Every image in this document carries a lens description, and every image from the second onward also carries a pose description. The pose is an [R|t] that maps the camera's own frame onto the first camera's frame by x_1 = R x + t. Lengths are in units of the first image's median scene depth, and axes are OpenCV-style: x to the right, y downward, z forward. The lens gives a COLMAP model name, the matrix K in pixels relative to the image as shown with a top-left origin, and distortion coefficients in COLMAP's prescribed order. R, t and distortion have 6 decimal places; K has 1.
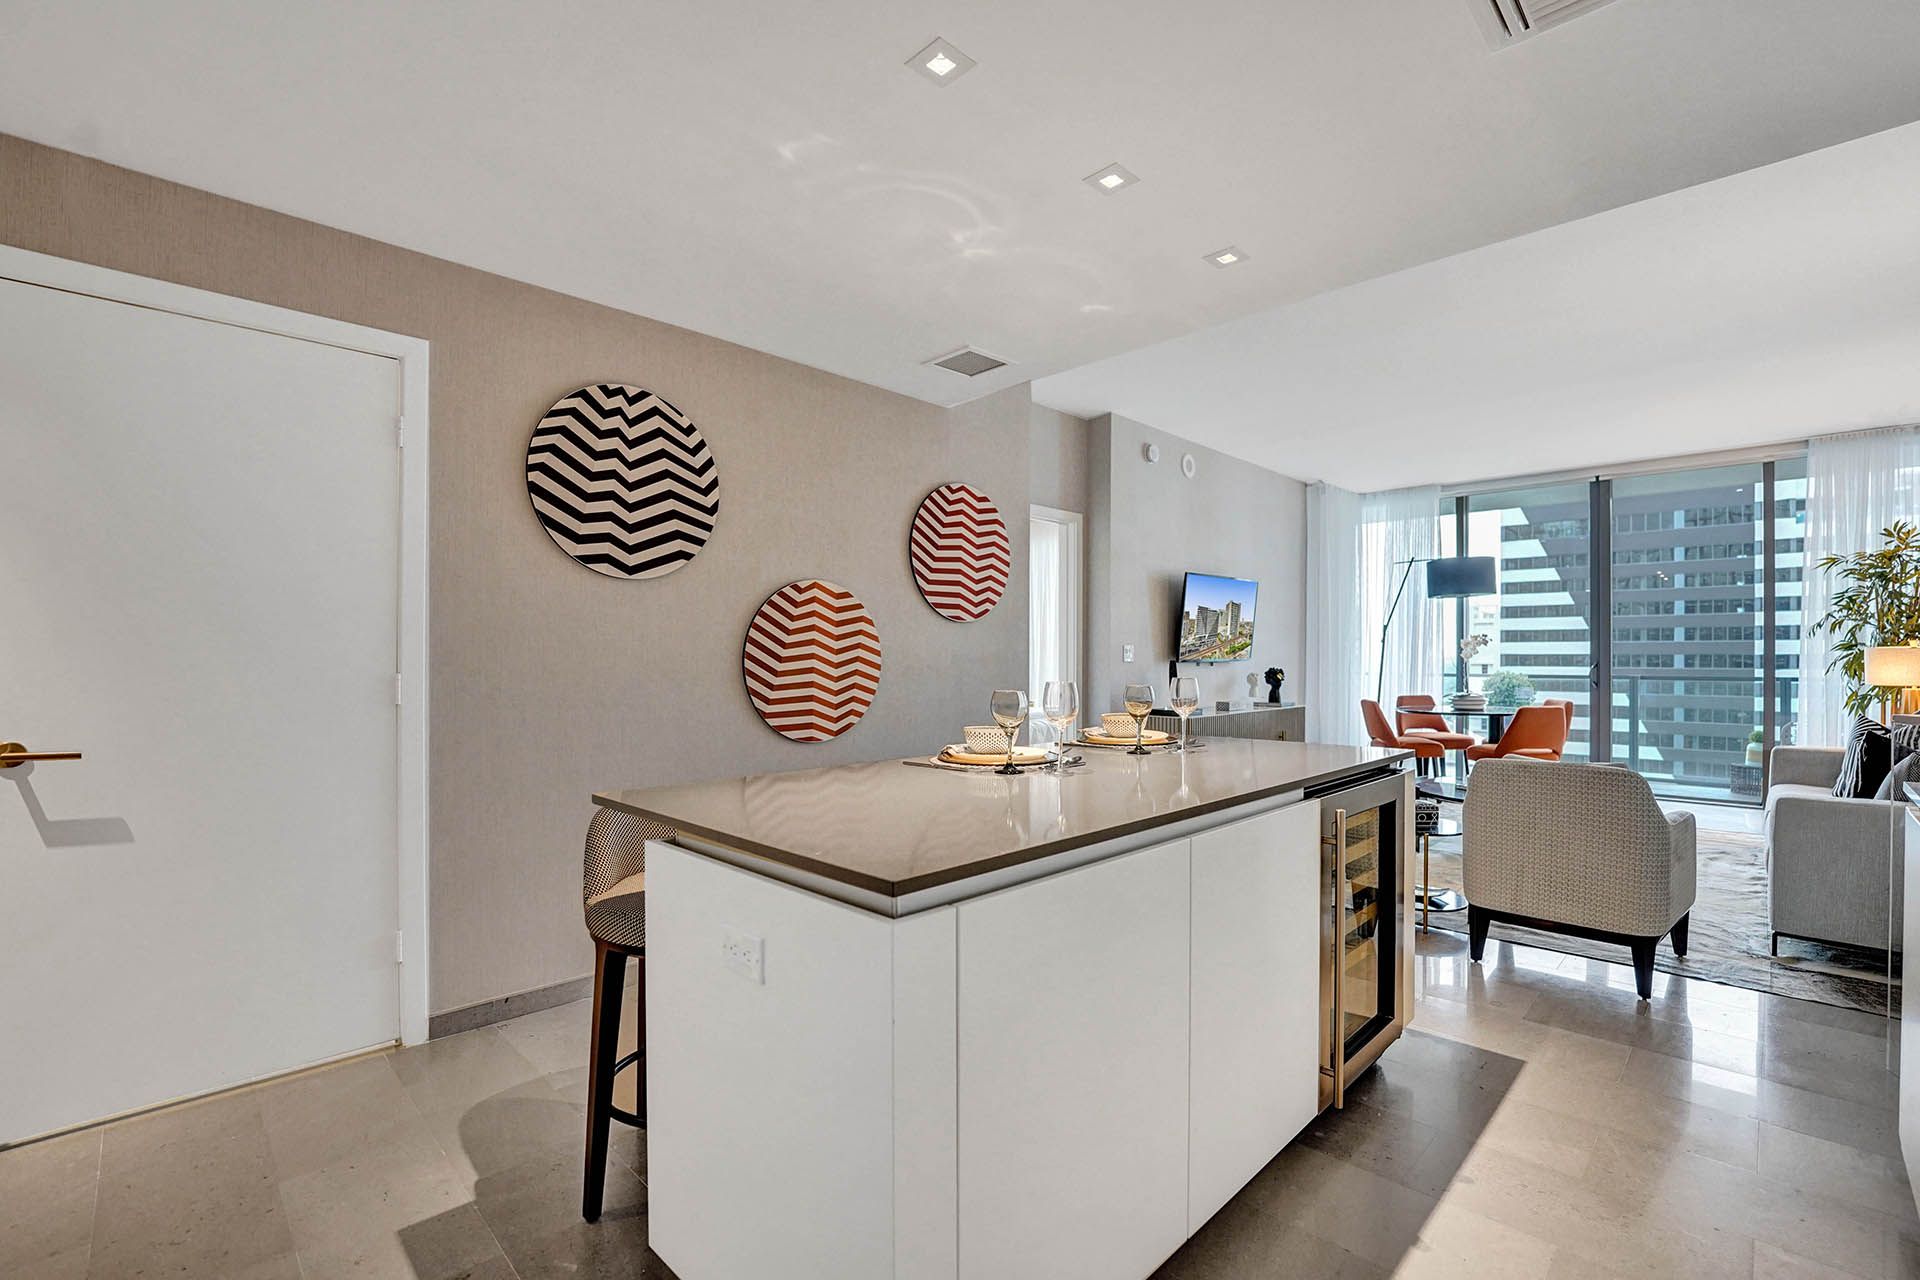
lens RADIAL K [[828.3, 0, 971.7], [0, 828.3, 656.0], [0, 0, 1]] dist [-0.020888, 0.001679]
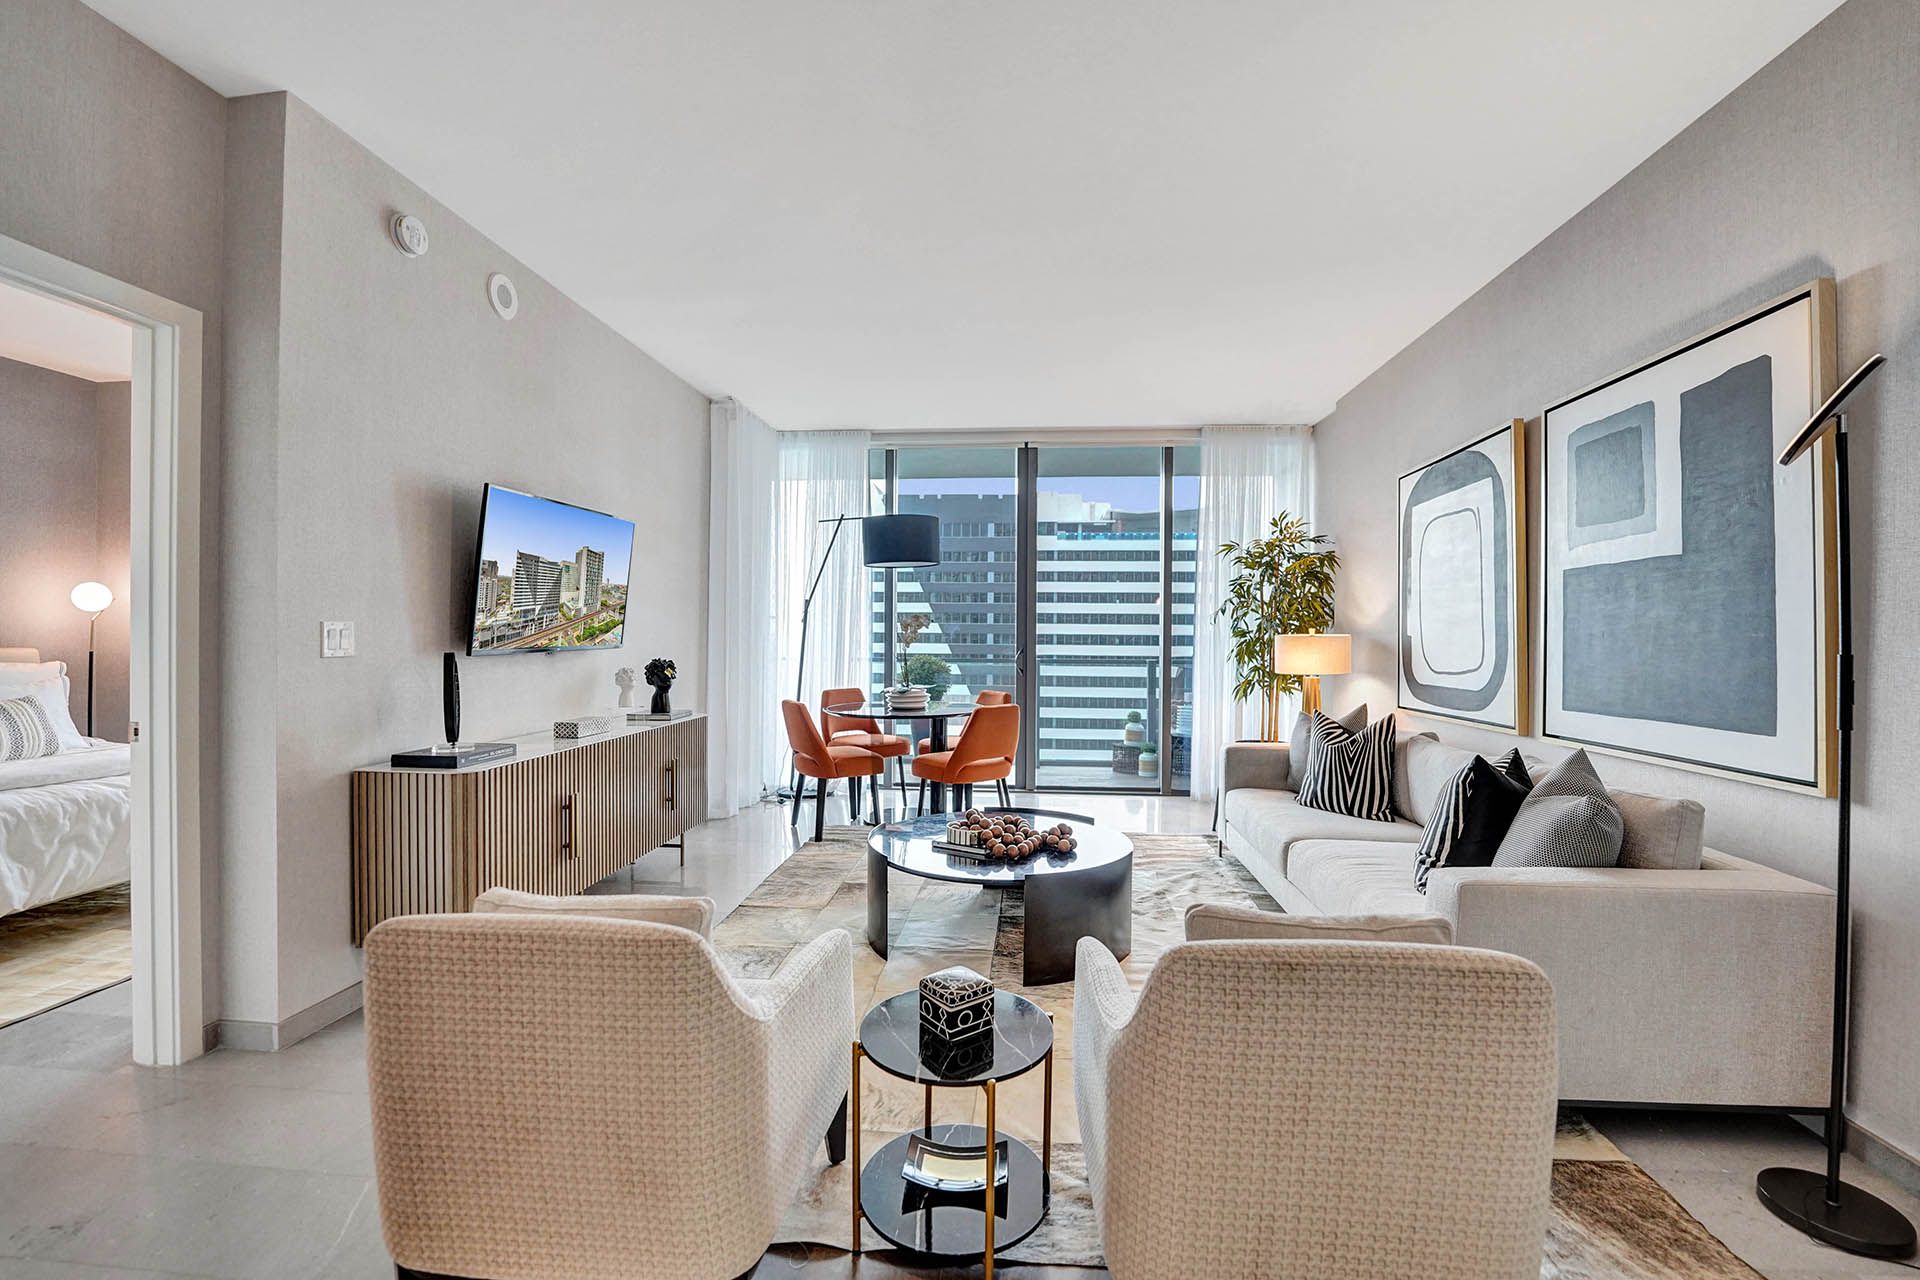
lens RADIAL K [[828.3, 0, 965.6], [0, 828.3, 638.2], [0, 0, 1]] dist [-0.020888, 0.001679]
pose [[0.773426, 0.002398, 0.633882, 0.149667], [-0.006242, 0.999973, 0.003833, -0.007186], [-0.633856, -0.006922, 0.773420, 0.369954]]
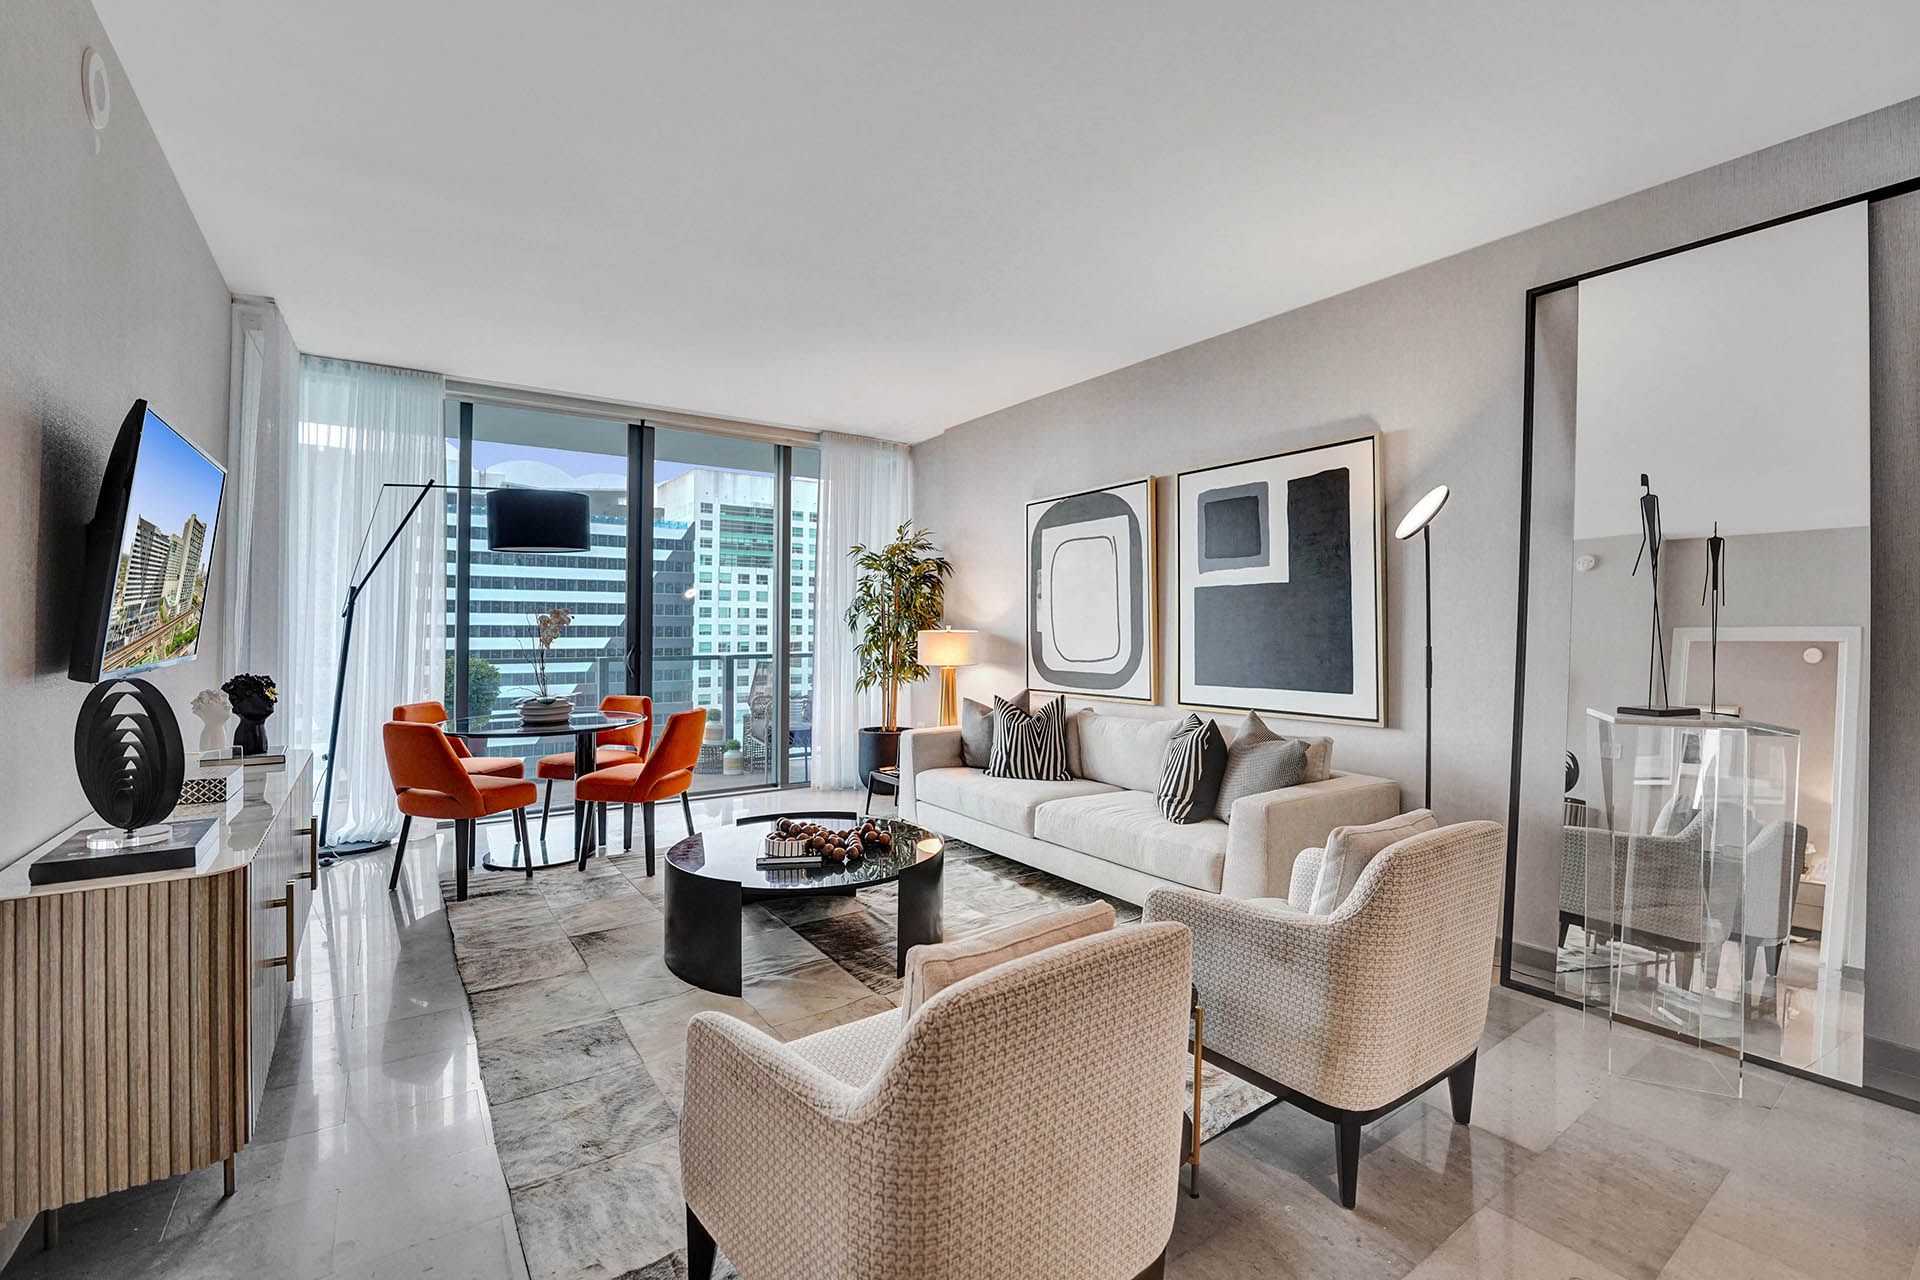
lens RADIAL K [[828.3, 0, 981.5], [0, 828.3, 614.2], [0, 0, 1]] dist [-0.020888, 0.001679]
pose [[0.178963, 0.015729, 0.983730, 0.012159], [-0.002634, 0.999876, -0.015508, -0.013424], [-0.983852, 0.000184, 0.178983, 0.565269]]
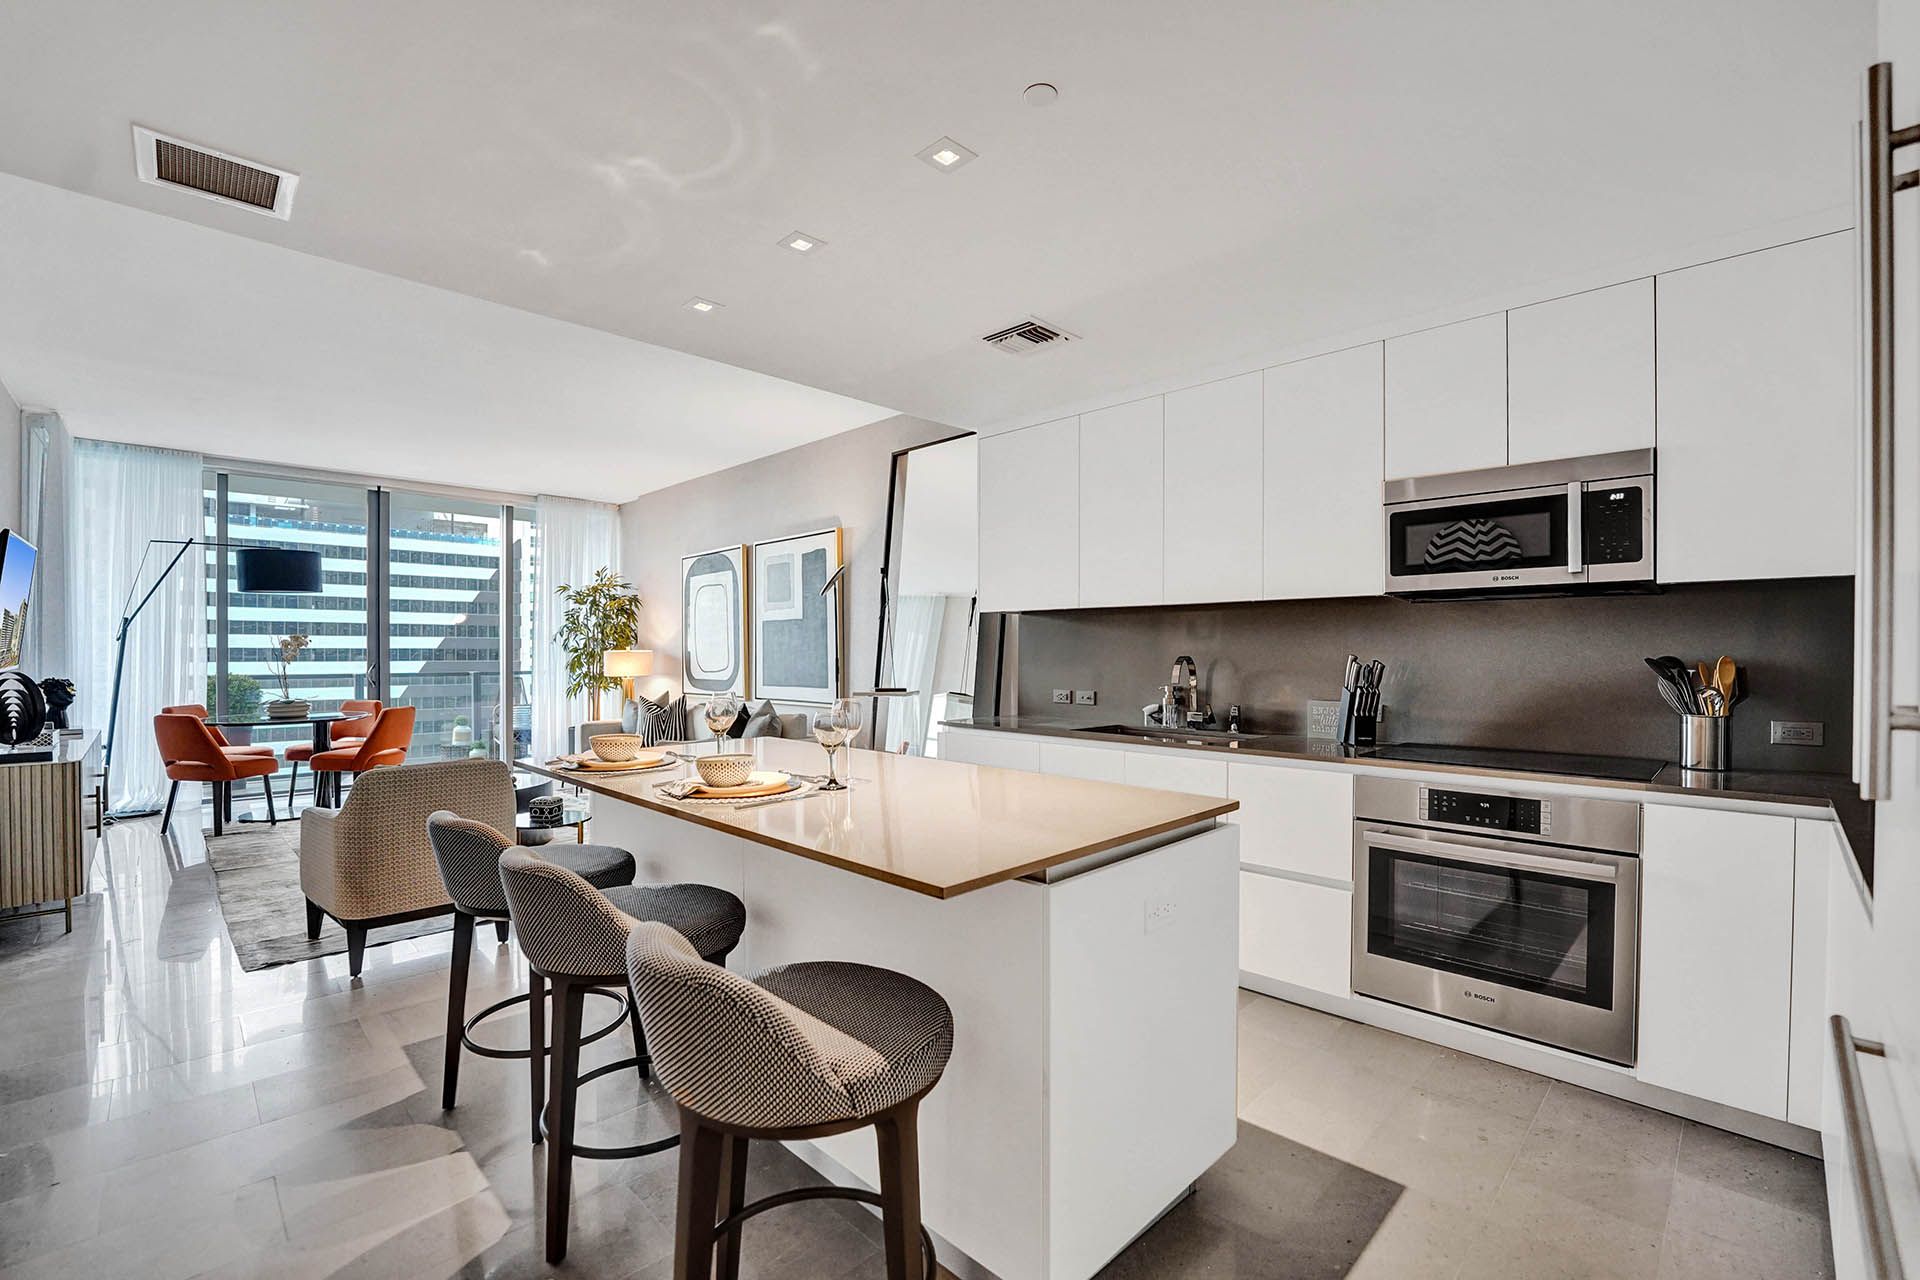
lens RADIAL K [[828.3, 0, 971.0], [0, 828.3, 658.5], [0, 0, 1]] dist [-0.020888, 0.001679]
pose [[0.020897, -0.008771, 0.999743, -0.298801], [-0.002589, 0.999958, 0.008827, -0.010246], [-0.999778, -0.002773, 0.020873, 0.238742]]
